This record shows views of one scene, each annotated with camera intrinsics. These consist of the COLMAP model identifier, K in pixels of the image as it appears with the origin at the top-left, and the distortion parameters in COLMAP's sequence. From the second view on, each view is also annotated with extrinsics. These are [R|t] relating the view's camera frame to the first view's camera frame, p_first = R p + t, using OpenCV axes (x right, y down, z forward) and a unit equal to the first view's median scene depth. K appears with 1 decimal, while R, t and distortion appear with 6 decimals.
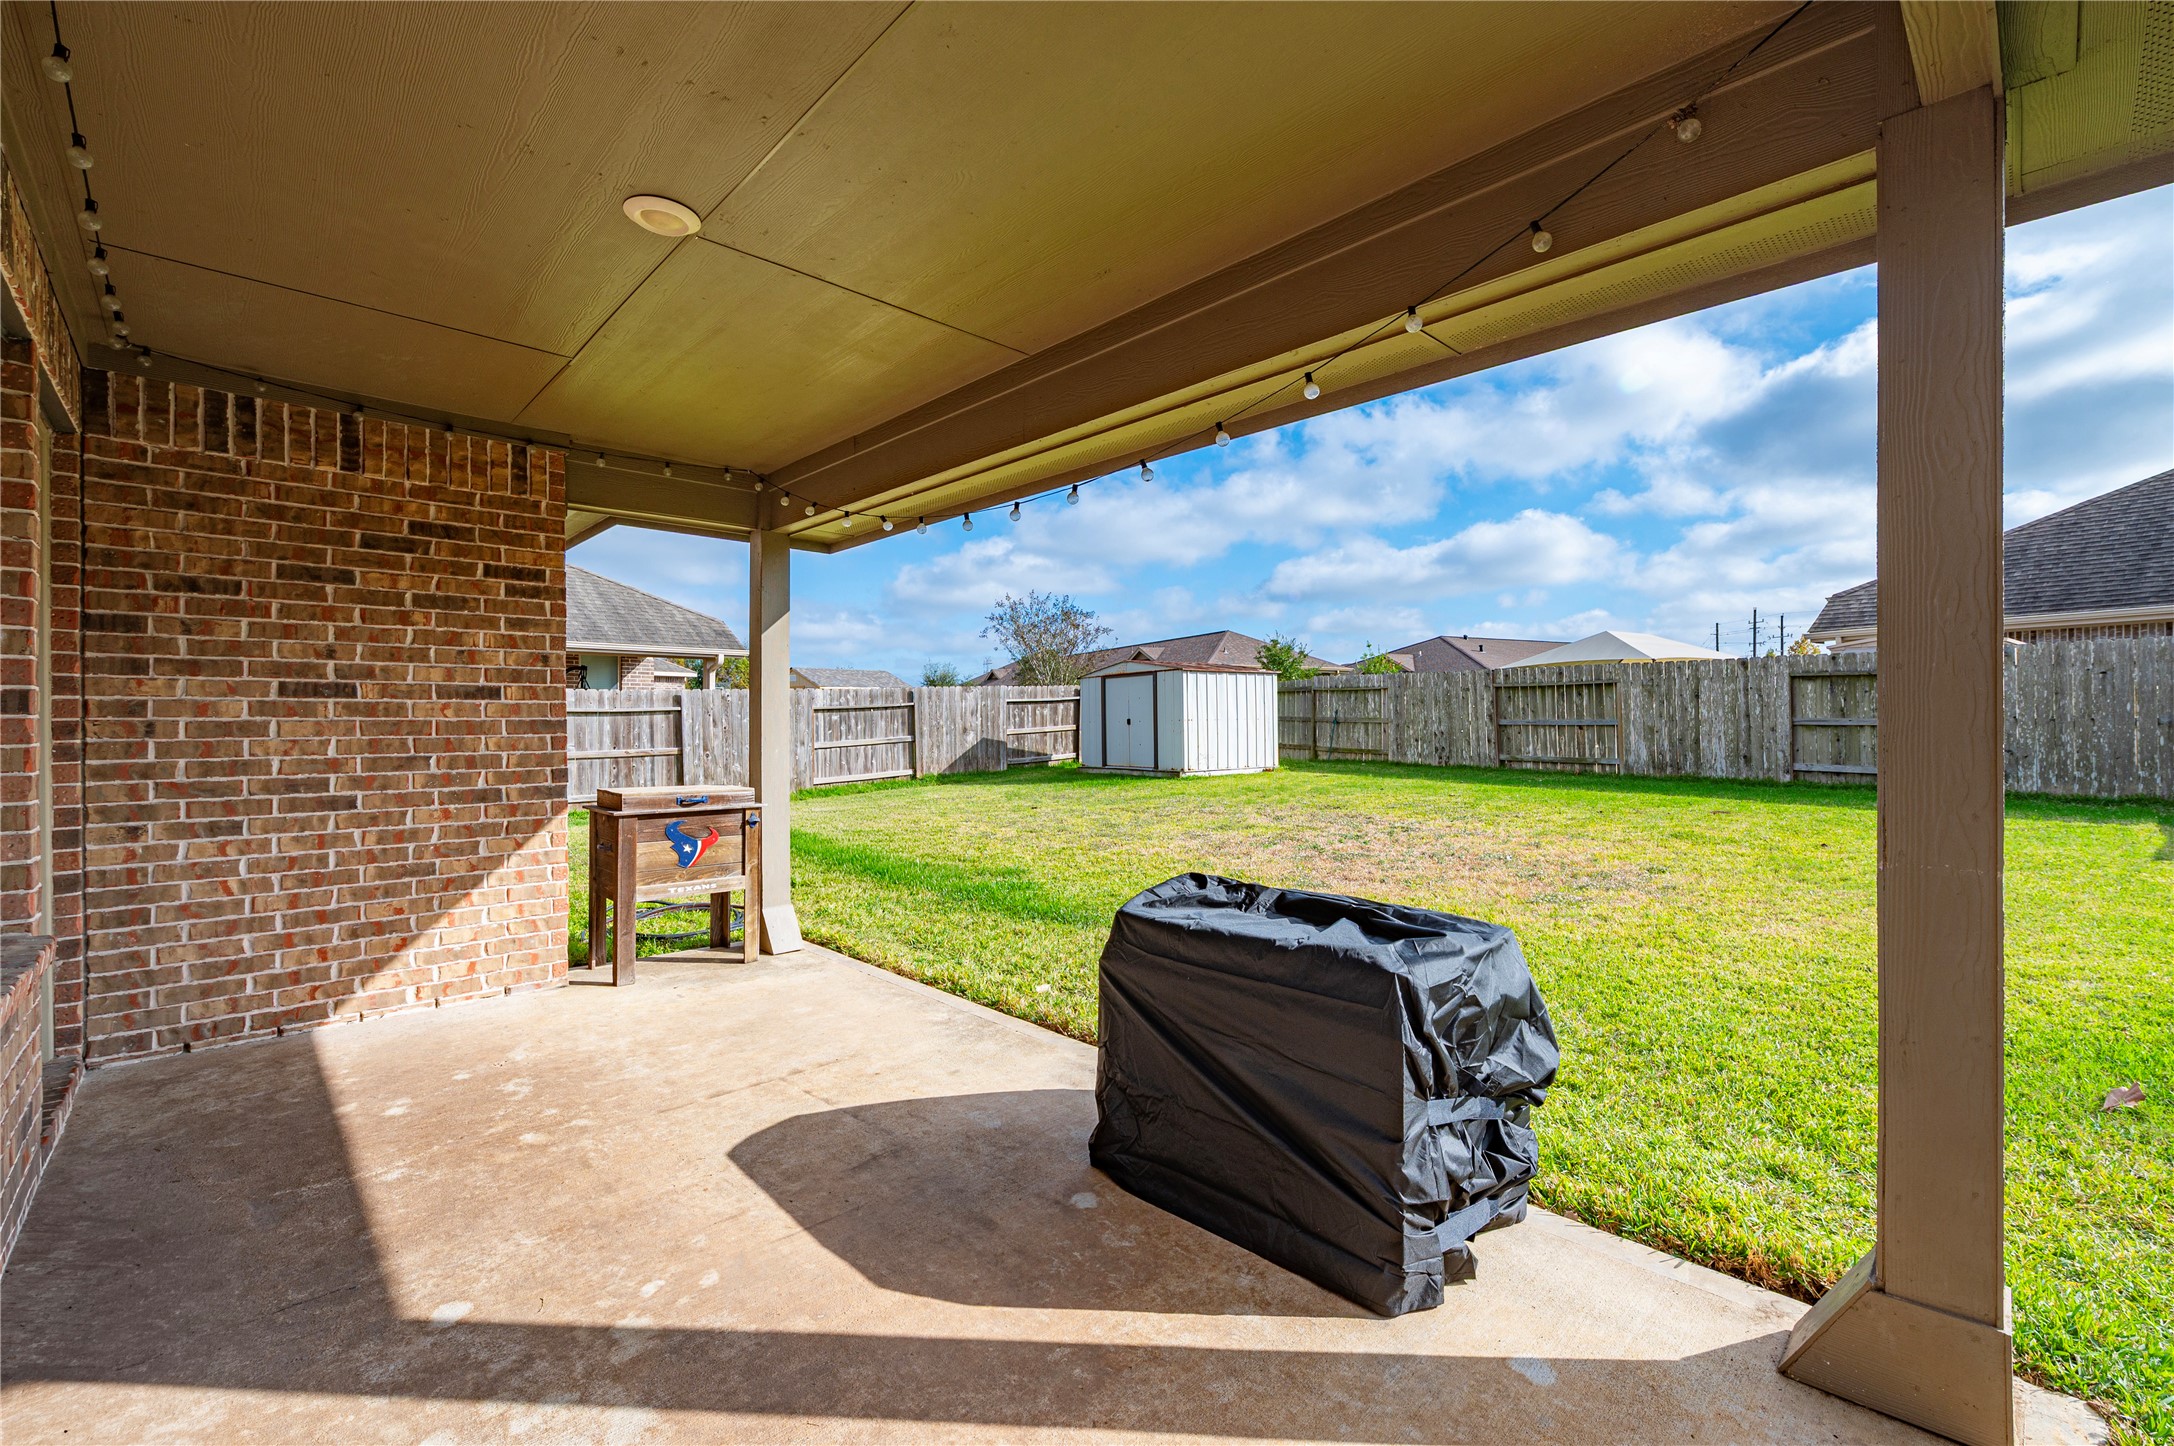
lens RADIAL K [[916.3, 0, 1090.3], [0, 916.3, 709.8], [0, 0, 1]] dist [-0.012989, 0.000173]
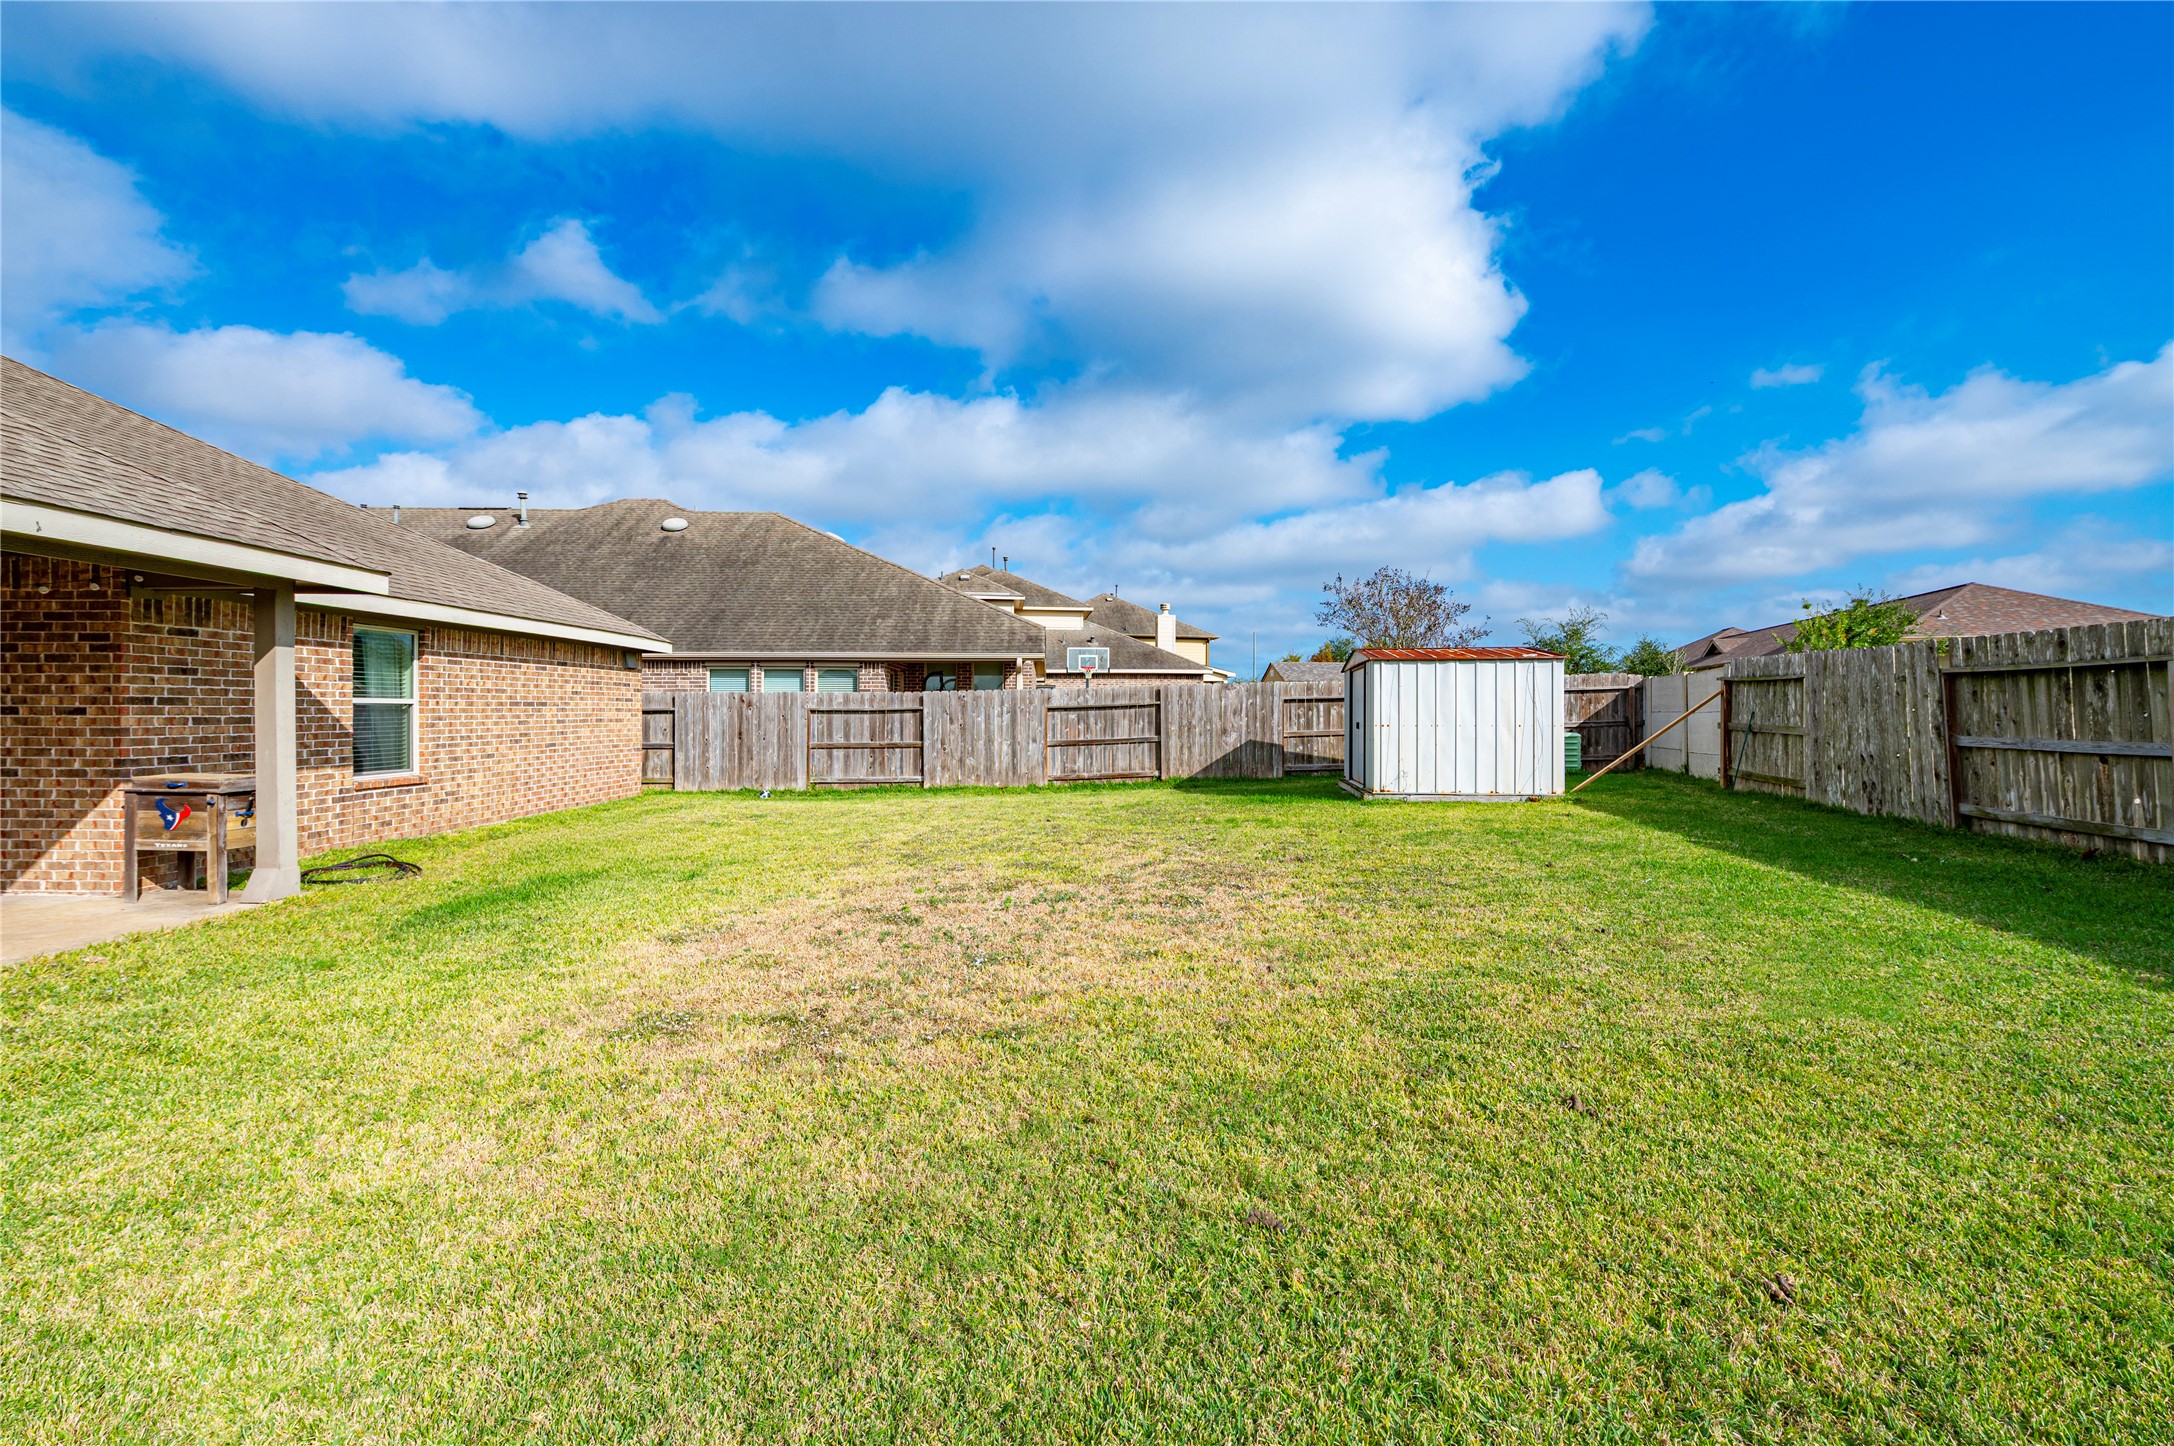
lens RADIAL K [[916.3, 0, 1090.3], [0, 916.3, 709.8], [0, 0, 1]] dist [-0.012989, 0.000173]
pose [[0.711305, 0.007931, -0.702839, 0.501545], [-0.000052, 0.999937, 0.011231, -0.011086], [0.702883, -0.007952, 0.711261, 0.314818]]
